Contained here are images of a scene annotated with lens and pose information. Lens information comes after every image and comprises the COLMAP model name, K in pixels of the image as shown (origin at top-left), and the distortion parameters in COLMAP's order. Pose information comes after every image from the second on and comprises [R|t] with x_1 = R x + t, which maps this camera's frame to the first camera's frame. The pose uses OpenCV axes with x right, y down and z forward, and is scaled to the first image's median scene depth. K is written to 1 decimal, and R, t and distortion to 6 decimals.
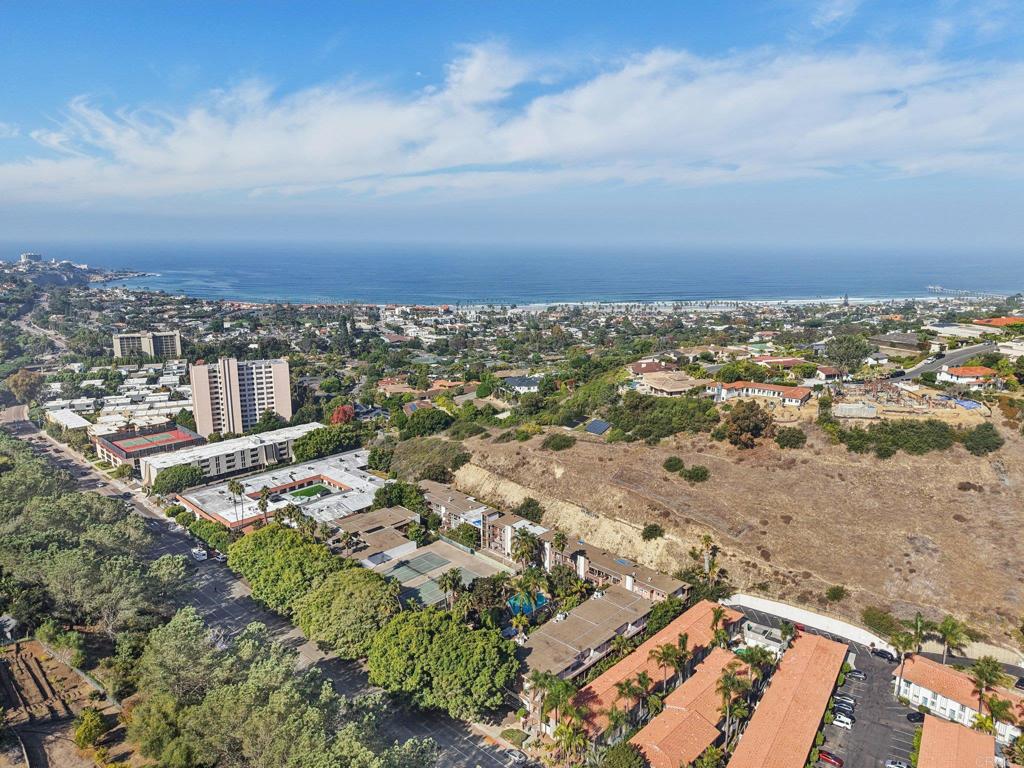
lens RADIAL K [[697.4, 0, 509.6], [0, 697.4, 385.1], [0, 0, 1]] dist [0.035748, -0.035570]
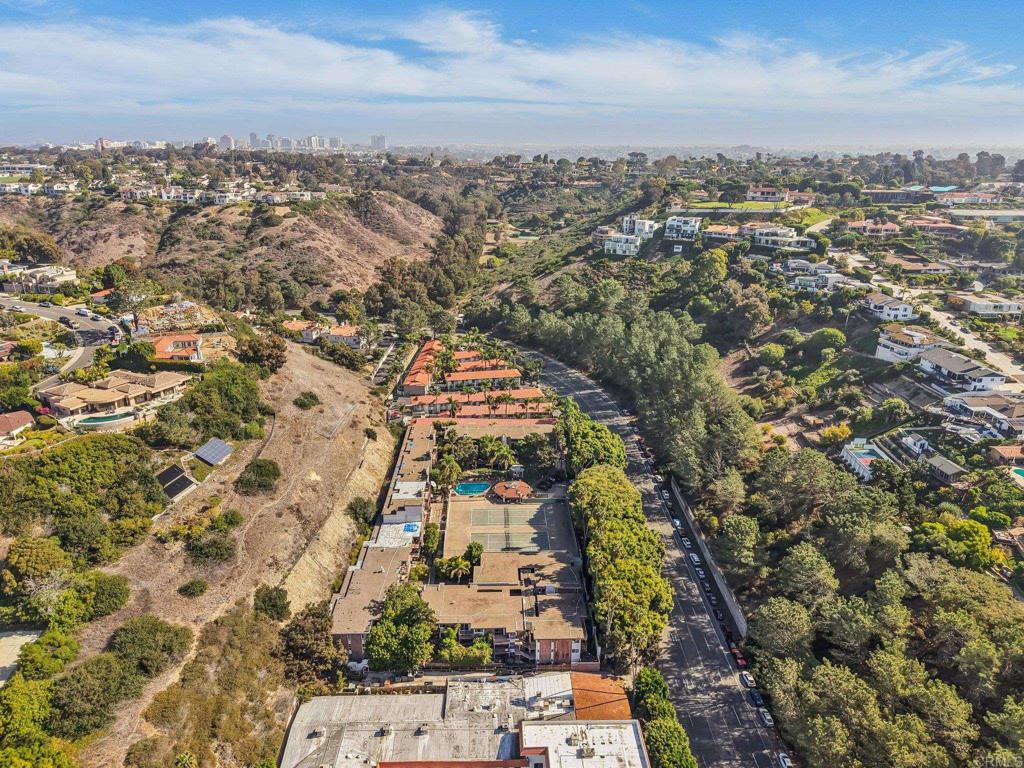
lens RADIAL K [[693.2, 0, 516.6], [0, 693.2, 380.9], [0, 0, 1]] dist [0.056073, -0.082777]
pose [[-0.728526, -0.227456, 0.646153, -0.680948], [0.135418, 0.876829, 0.461339, -0.364008], [-0.671499, 0.423598, -0.607991, 1.391764]]
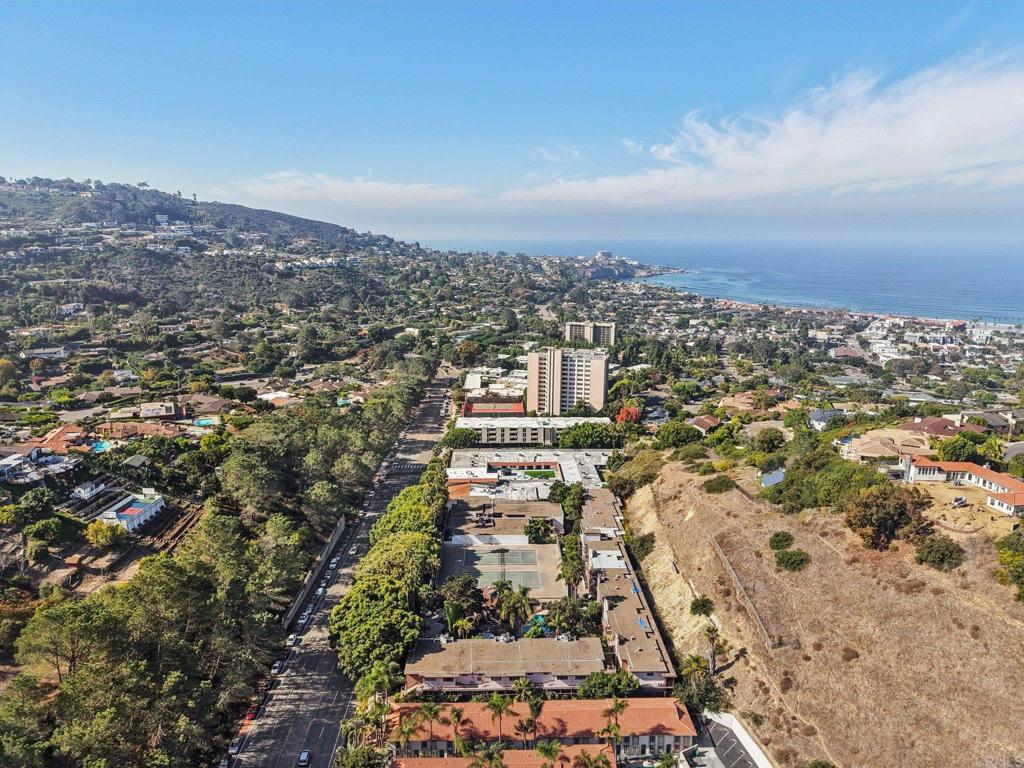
lens RADIAL K [[680.8, 0, 504.4], [0, 680.8, 403.4], [0, 0, 1]] dist [0.004185, -0.003595]
pose [[0.715111, 0.169951, -0.678036, 0.497943], [-0.147594, 0.984836, 0.091187, -0.062981], [0.683251, 0.034865, 0.729351, 0.213626]]
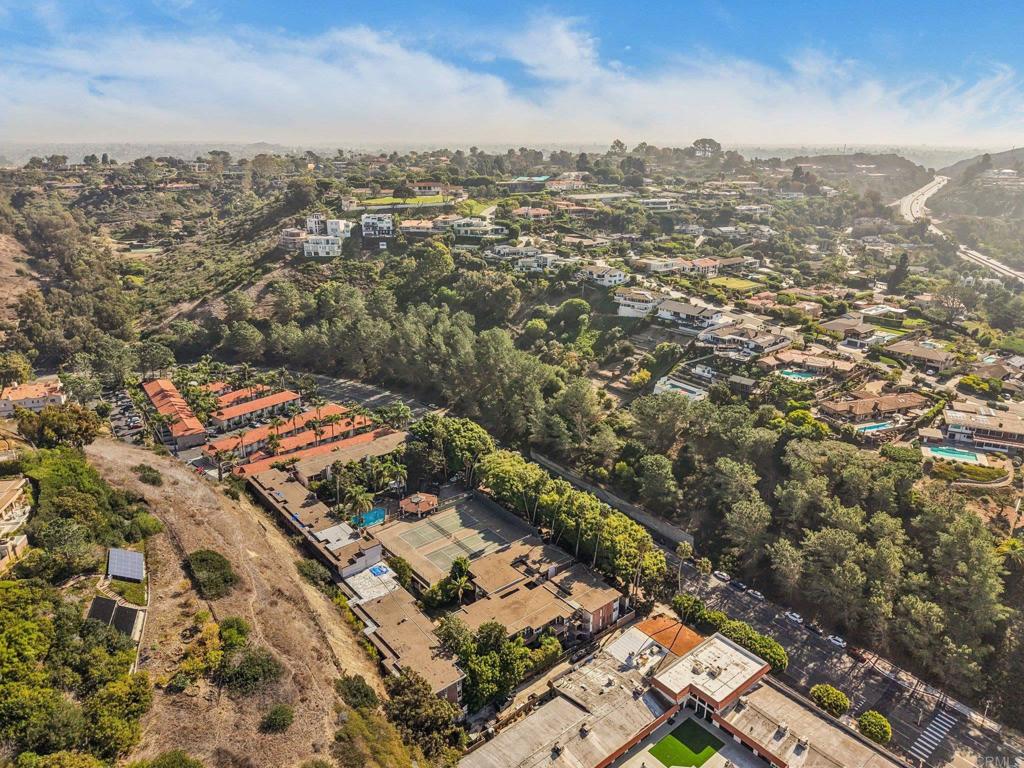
lens RADIAL K [[693.2, 0, 516.6], [0, 693.2, 380.9], [0, 0, 1]] dist [0.056073, -0.082777]
pose [[-0.995644, -0.034890, 0.086459, -0.264233], [0.014491, 0.858160, 0.513177, -0.403937], [-0.092100, 0.512195, -0.853917, 1.582353]]
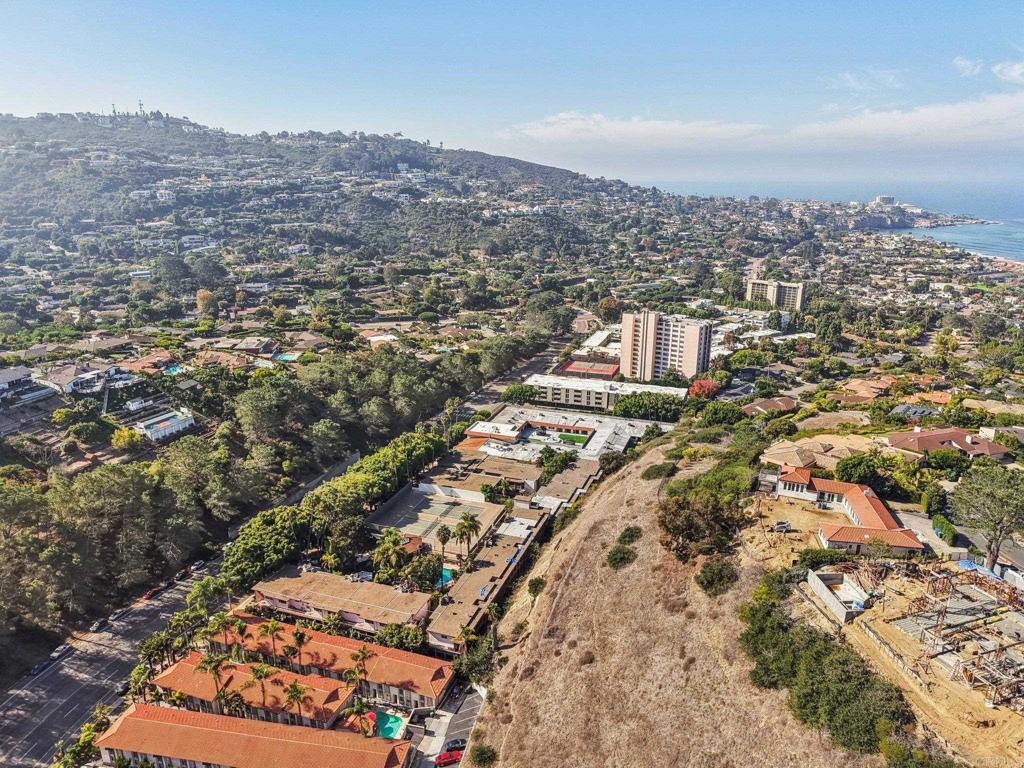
lens RADIAL K [[690.7, 0, 508.5], [0, 690.7, 384.9], [0, 0, 1]] dist [0.039316, -0.042651]
pose [[0.413860, 0.261204, -0.872062, 0.773739], [-0.187340, 0.961885, 0.199201, -0.164535], [0.890855, 0.080931, 0.447020, 0.527565]]
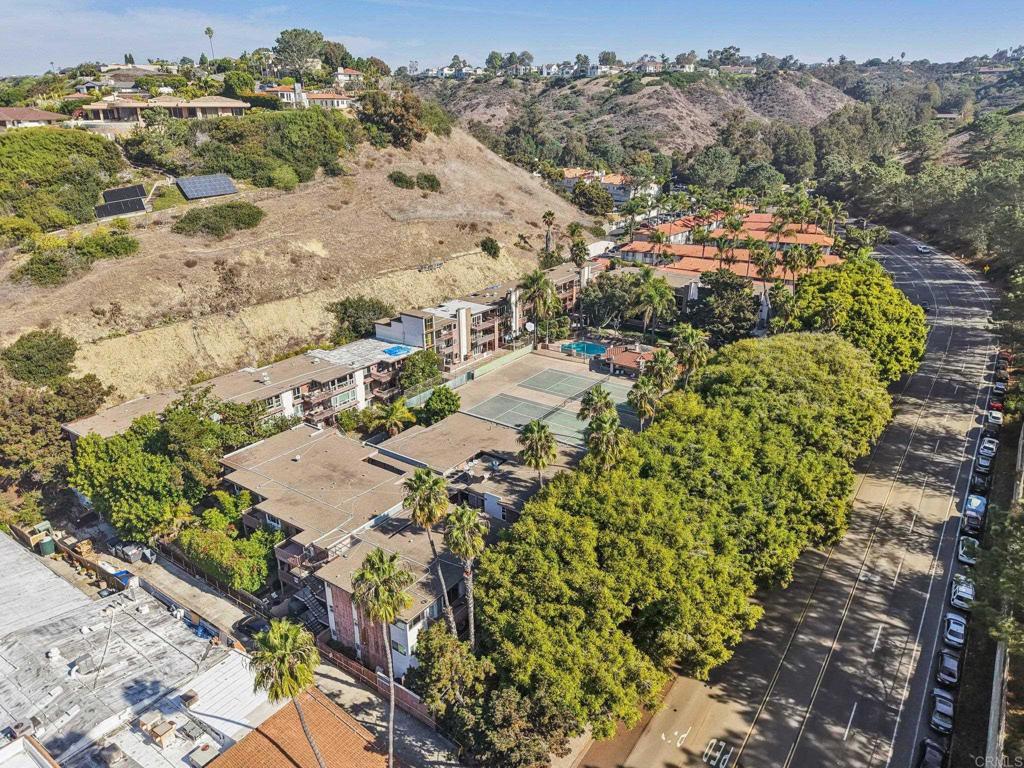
lens RADIAL K [[700.9, 0, 524.8], [0, 700.9, 382.7], [0, 0, 1]] dist [0.033090, -0.039159]
pose [[-0.178431, -0.358376, 0.916367, -0.541219], [0.205154, 0.897294, 0.390864, 0.039149], [-0.962327, 0.257739, -0.086583, 0.976735]]
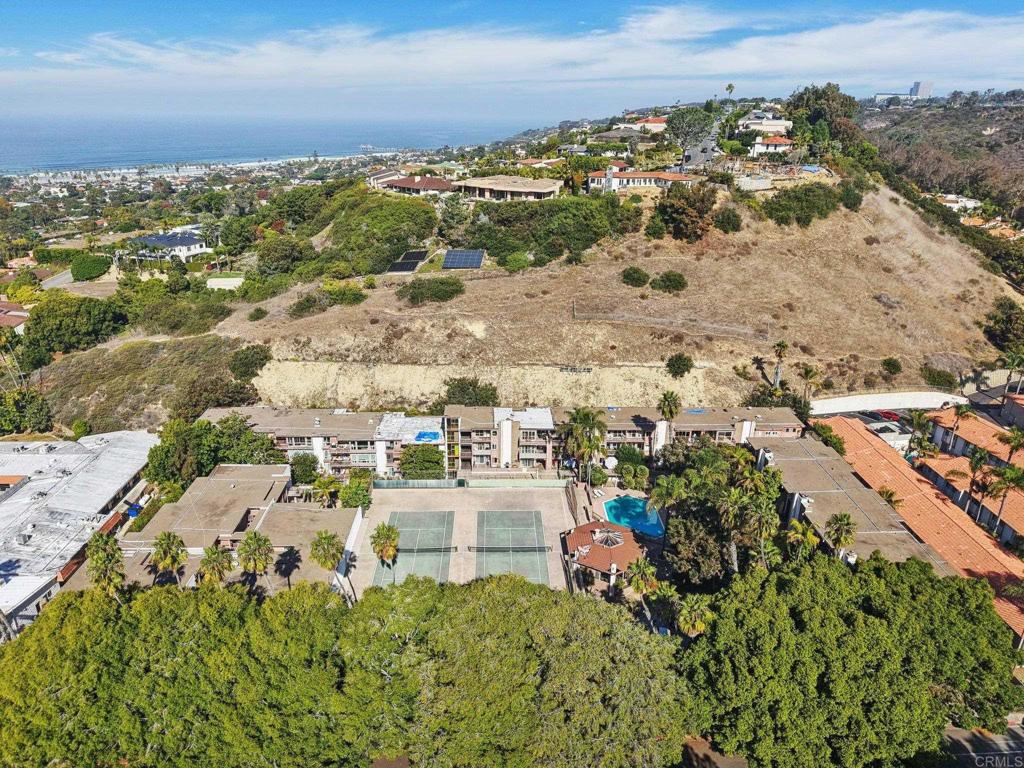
lens RADIAL K [[696.7, 0, 512.0], [0, 696.7, 384.0], [0, 0, 1]] dist [0.013659, 0.000884]
pose [[0.689864, -0.259594, 0.675795, -0.375898], [0.143254, 0.963989, 0.224062, 0.037855], [-0.709624, -0.057762, 0.702209, 0.558013]]
